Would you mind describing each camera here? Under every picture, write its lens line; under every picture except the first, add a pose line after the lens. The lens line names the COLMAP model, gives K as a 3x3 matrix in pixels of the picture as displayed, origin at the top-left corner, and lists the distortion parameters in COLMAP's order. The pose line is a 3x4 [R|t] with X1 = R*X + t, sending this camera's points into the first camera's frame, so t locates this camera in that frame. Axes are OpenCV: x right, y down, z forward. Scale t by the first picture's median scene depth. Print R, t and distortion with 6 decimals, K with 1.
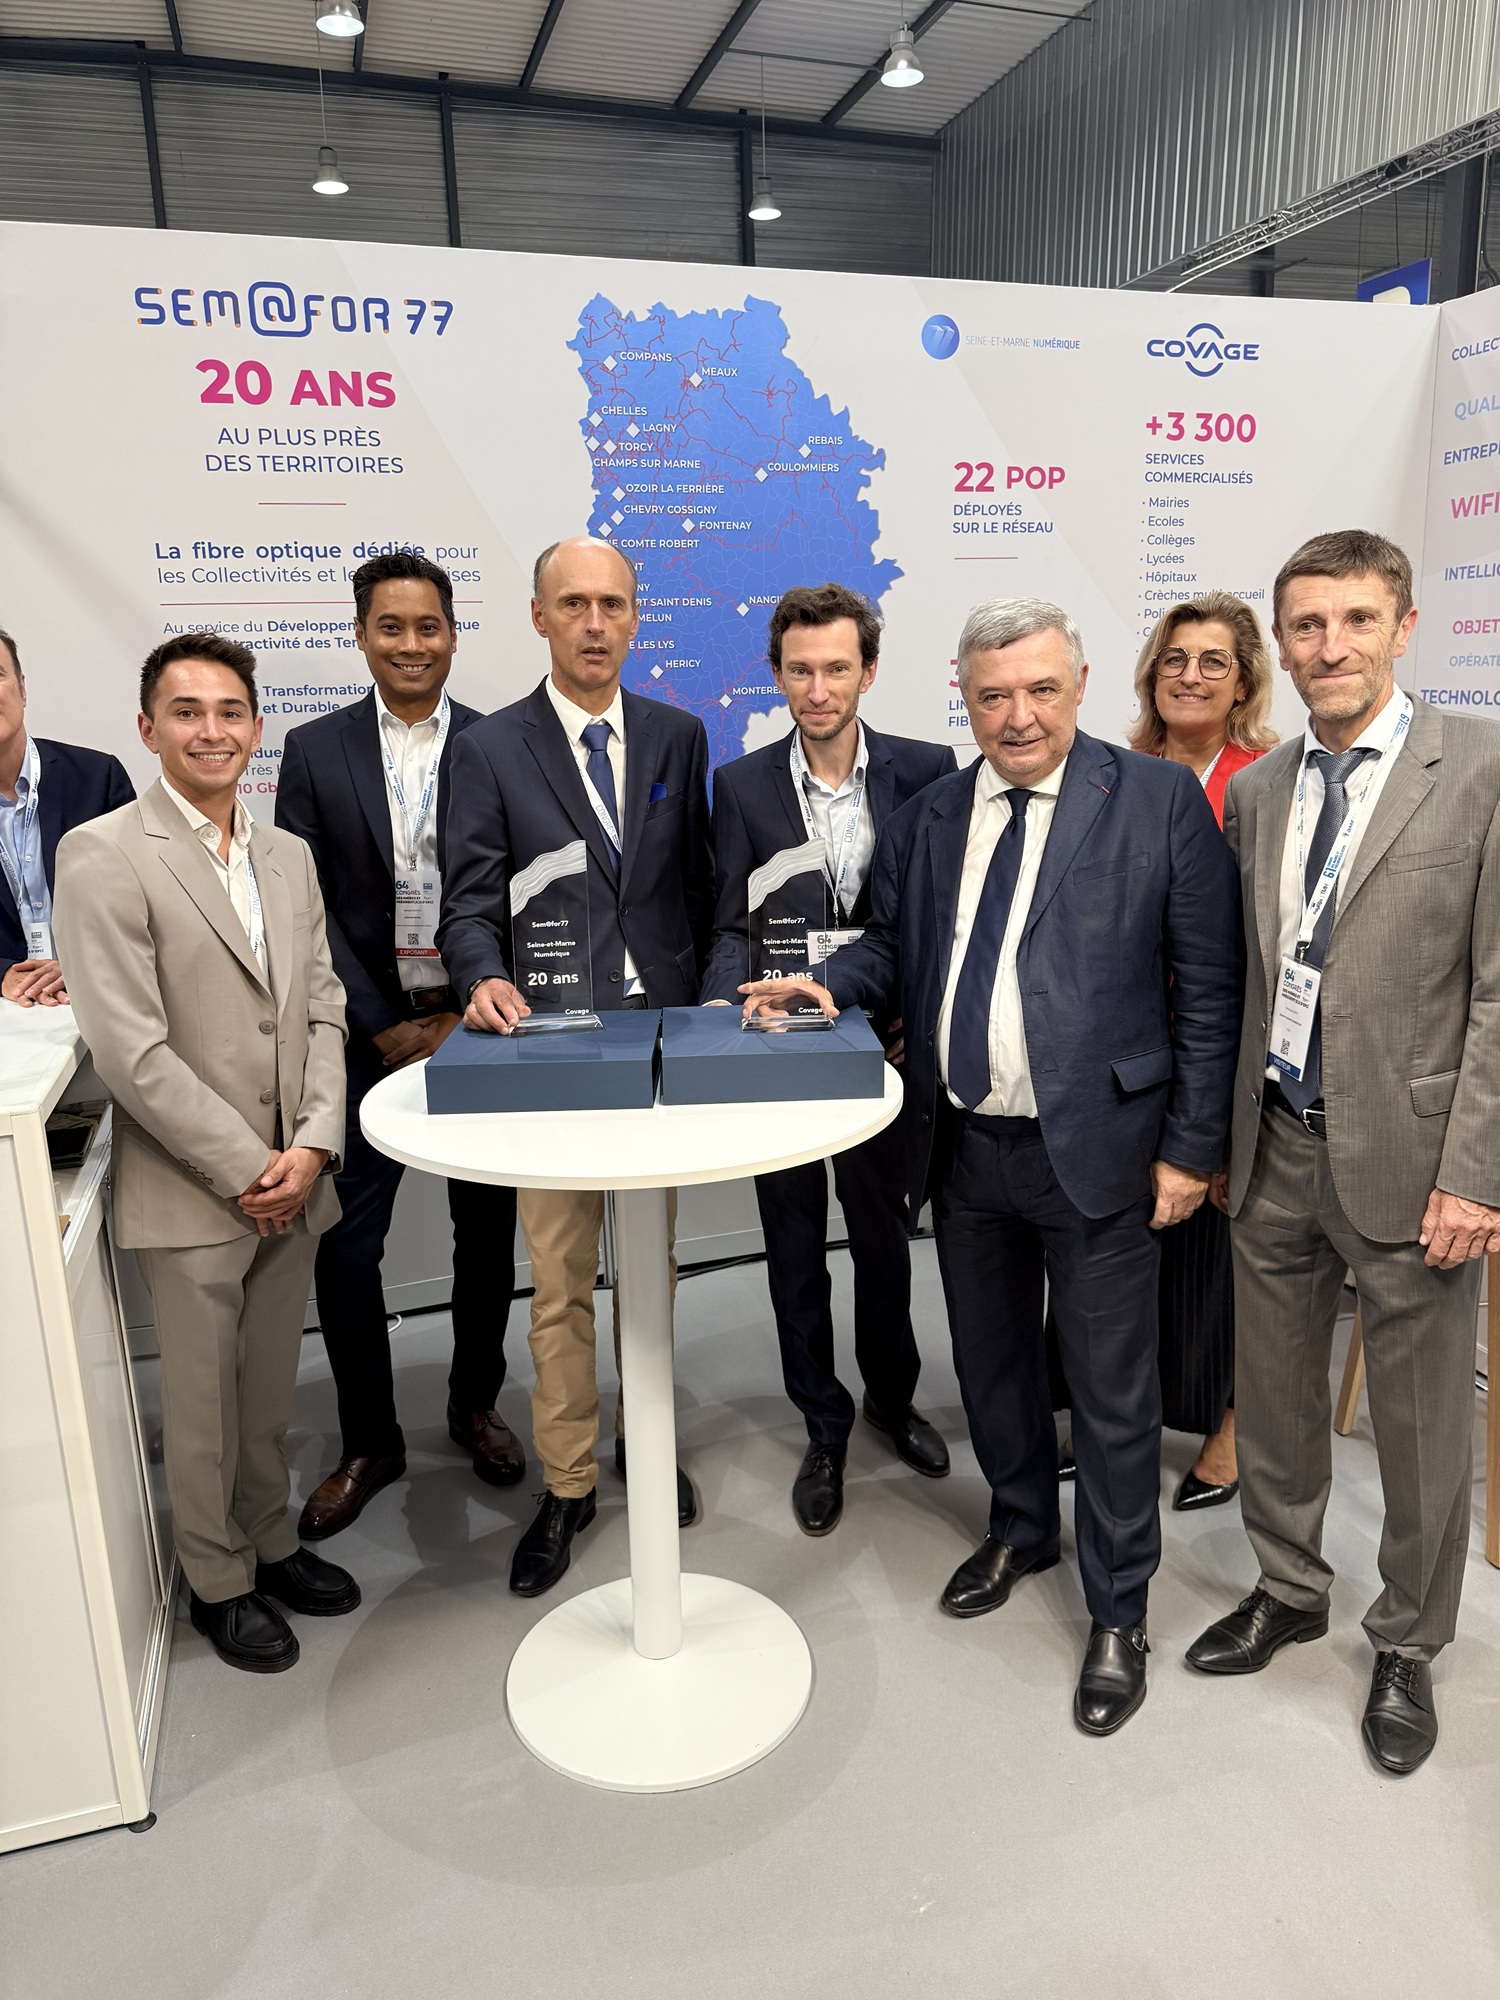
lens RADIAL K [[1392.3, 0, 744.8], [0, 1392.3, 1014.5], [0, 0, 1]] dist [-0.004835, -0.007627]
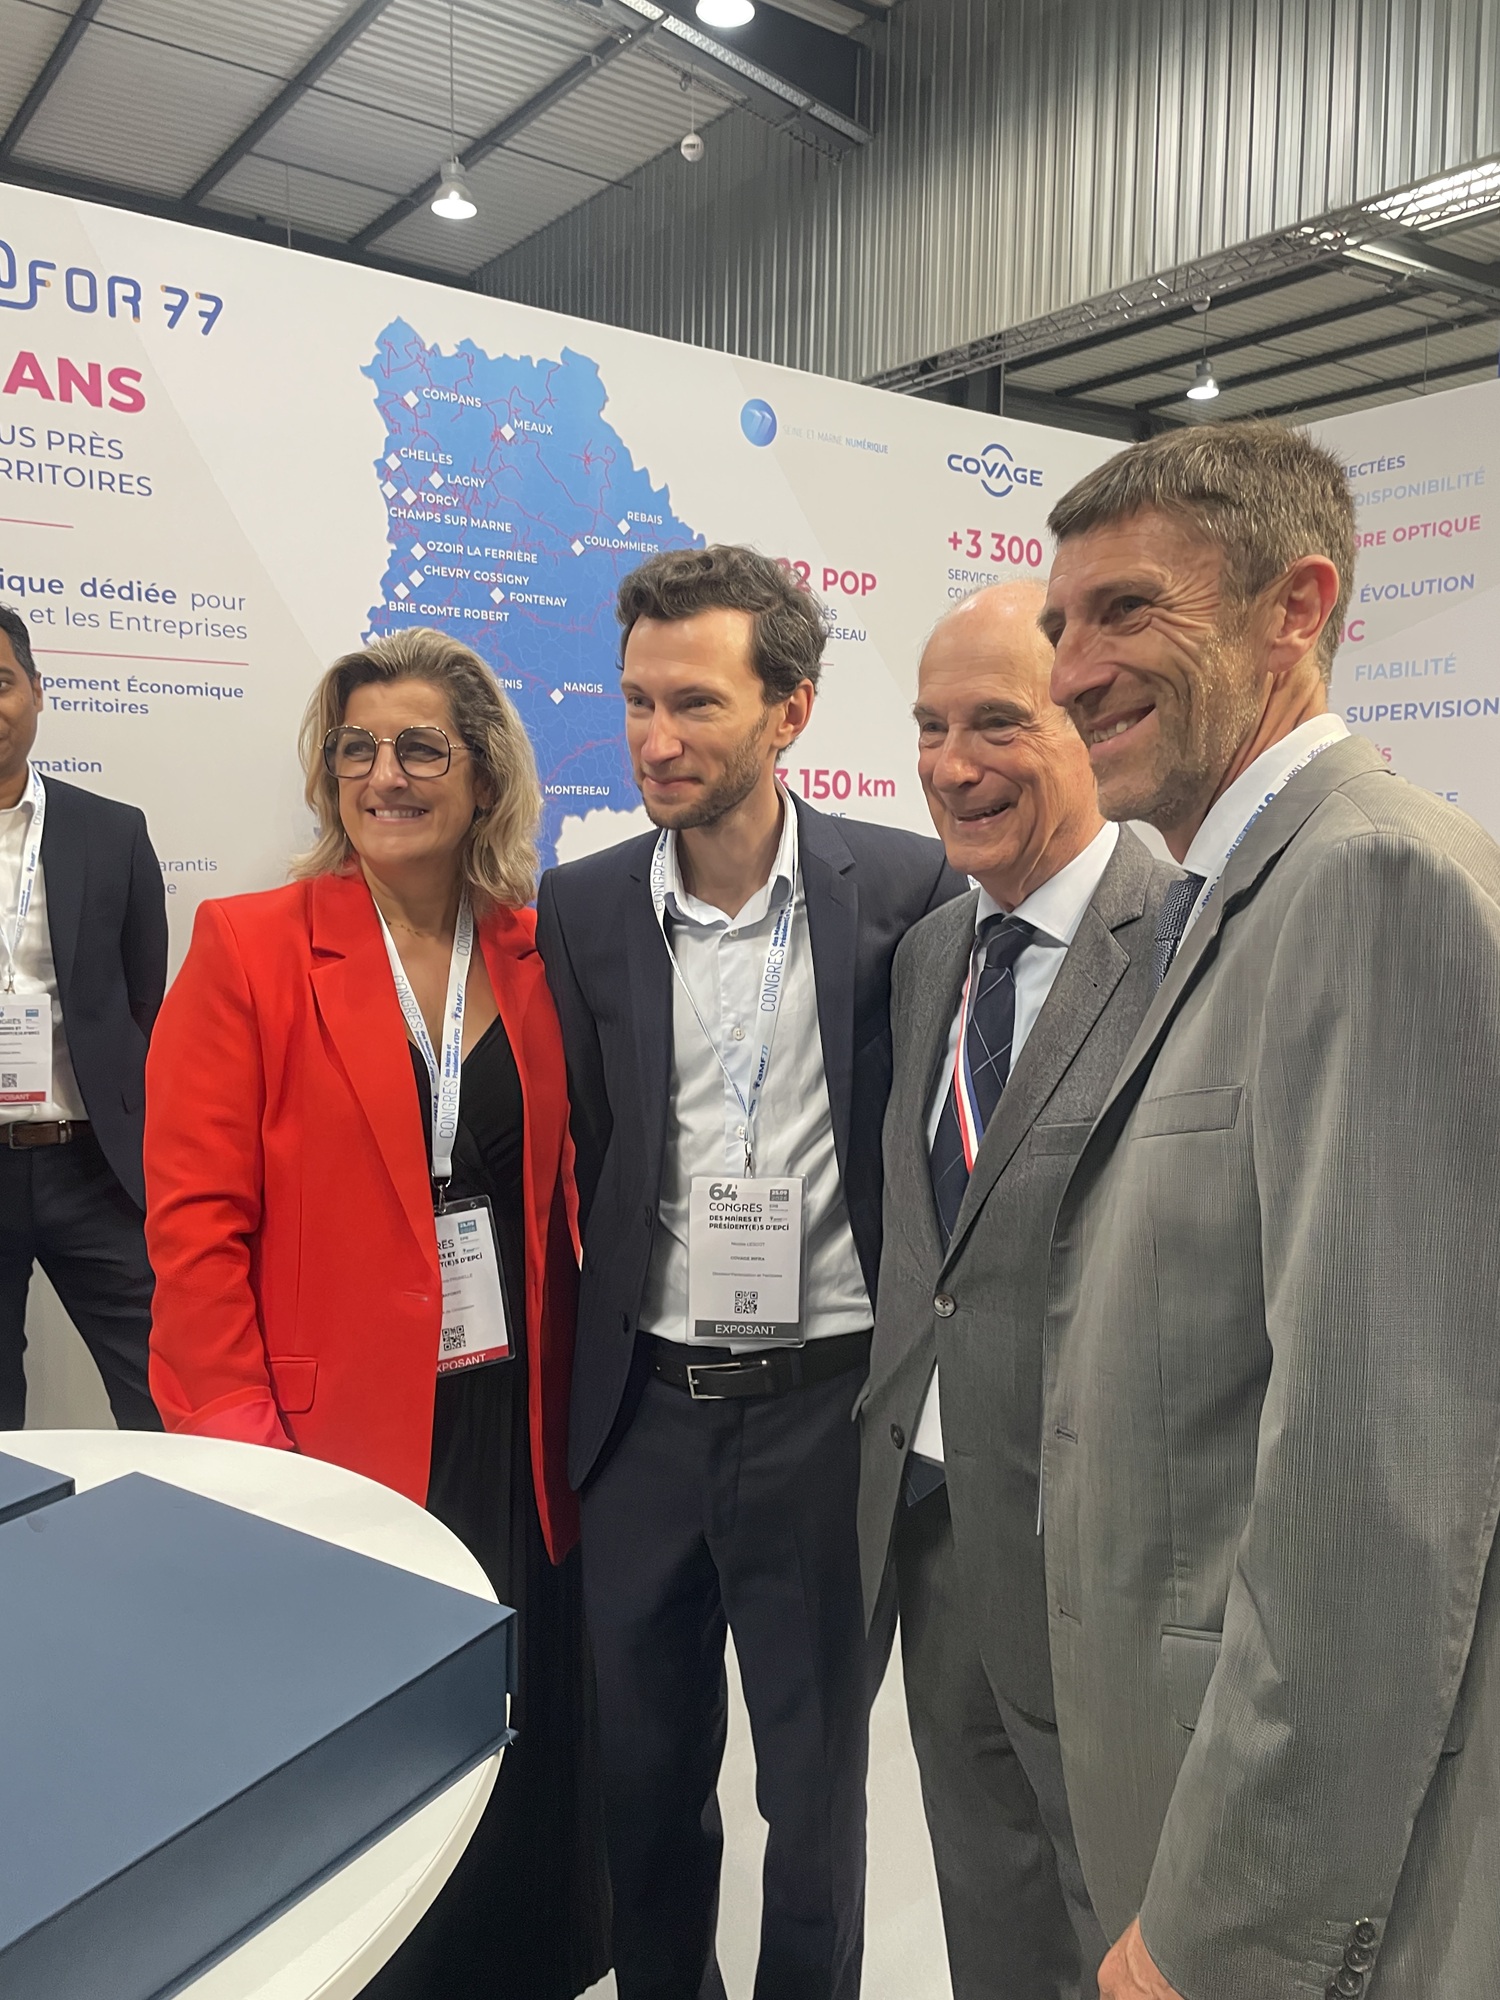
lens RADIAL K [[1503.4, 0, 782.5], [0, 1503.4, 1000.0], [0, 0, 1]] dist [0.051446, -0.075669]
pose [[0.940480, -0.010373, 0.339692, -0.197422], [0.054108, 0.991355, -0.119534, 0.010234], [-0.335515, 0.130799, 0.932910, 0.121564]]
